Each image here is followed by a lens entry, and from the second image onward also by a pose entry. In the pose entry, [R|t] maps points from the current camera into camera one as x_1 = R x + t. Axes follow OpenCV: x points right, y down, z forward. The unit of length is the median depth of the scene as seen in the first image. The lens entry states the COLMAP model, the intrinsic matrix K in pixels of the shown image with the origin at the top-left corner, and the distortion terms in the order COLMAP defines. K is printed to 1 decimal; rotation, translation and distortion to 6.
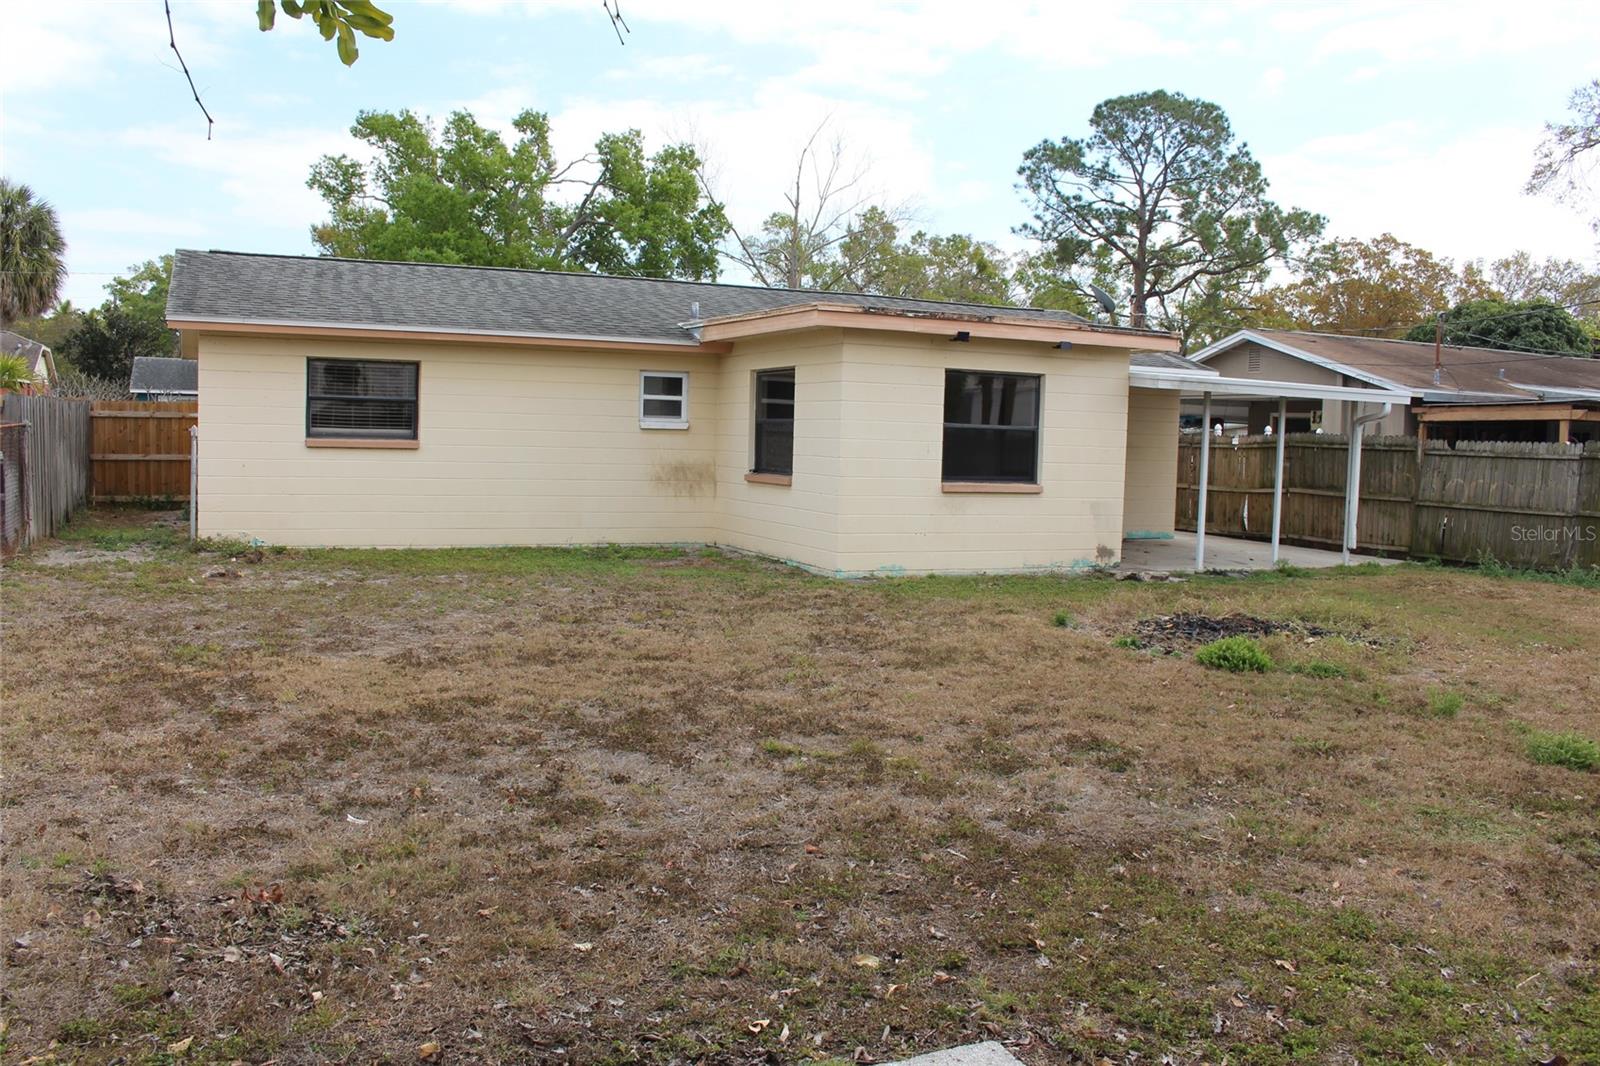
lens RADIAL K [[1332.7, 0, 797.5], [0, 1332.7, 537.8], [0, 0, 1]] dist [-0.109630, 0.054171]
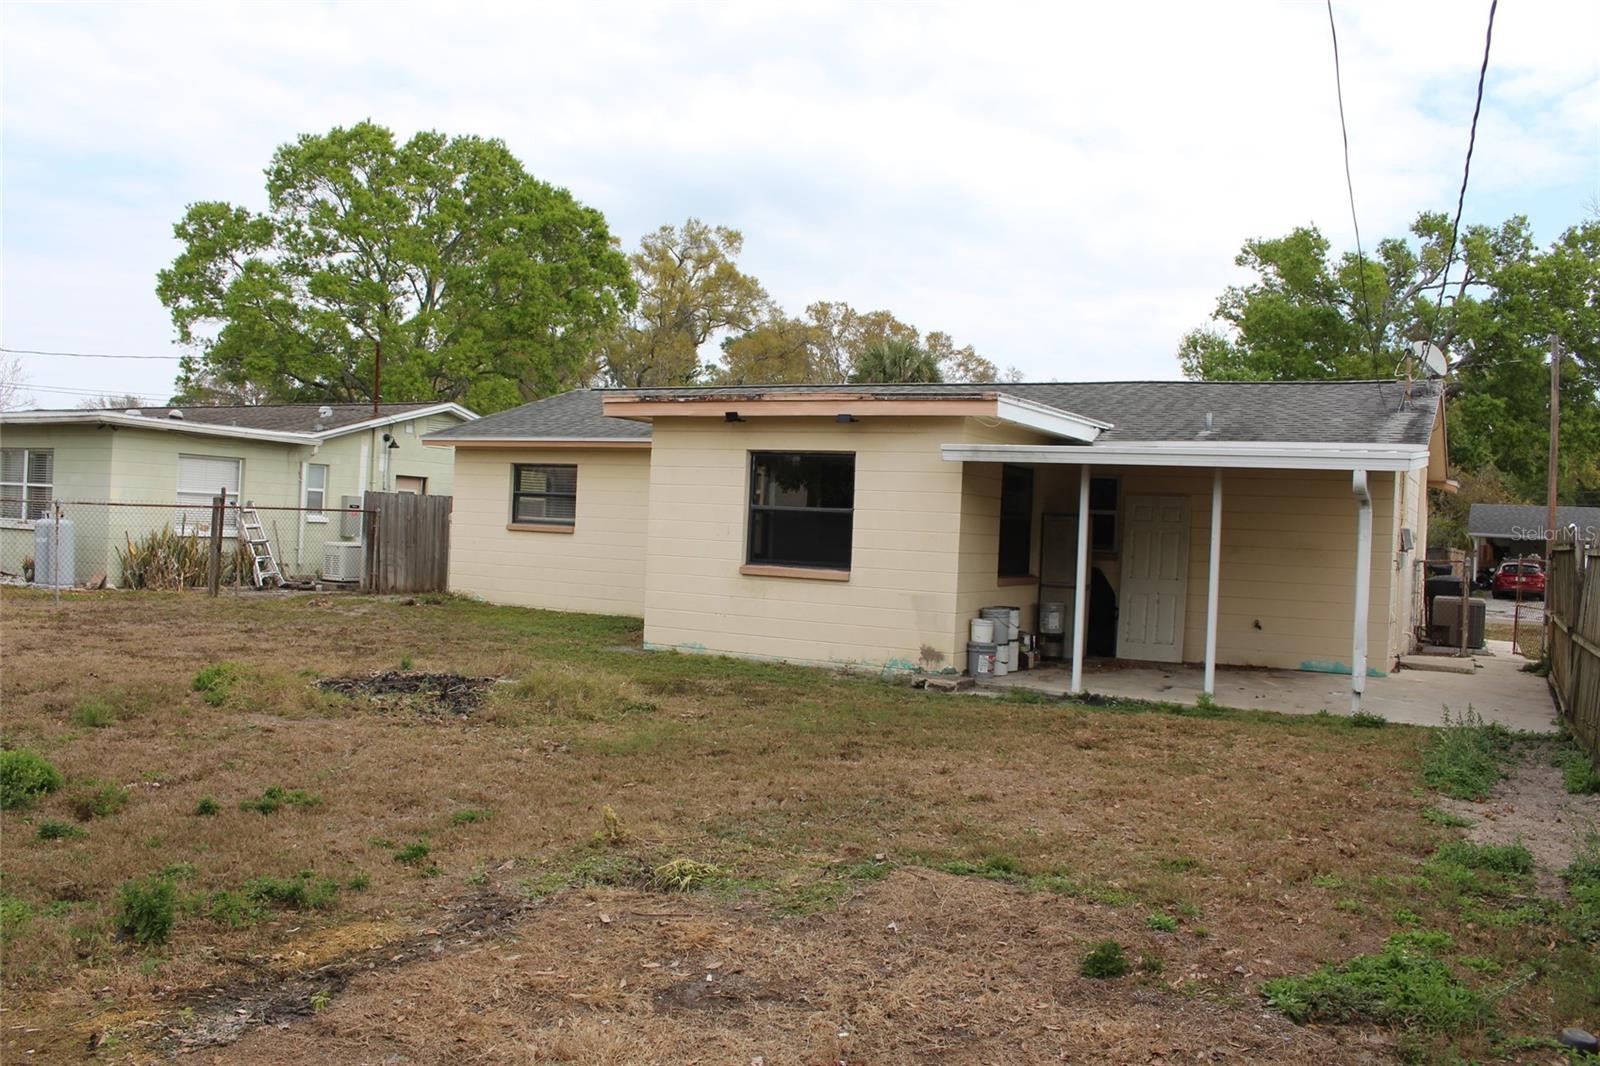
lens RADIAL K [[1332.7, 0, 799.6], [0, 1332.7, 531.0], [0, 0, 1]] dist [-0.109630, 0.054171]
pose [[0.598190, 0.000945, -0.801354, 0.912505], [-0.088983, 0.993893, -0.065251, -0.005225], [0.796398, 0.110340, 0.594621, 0.432970]]
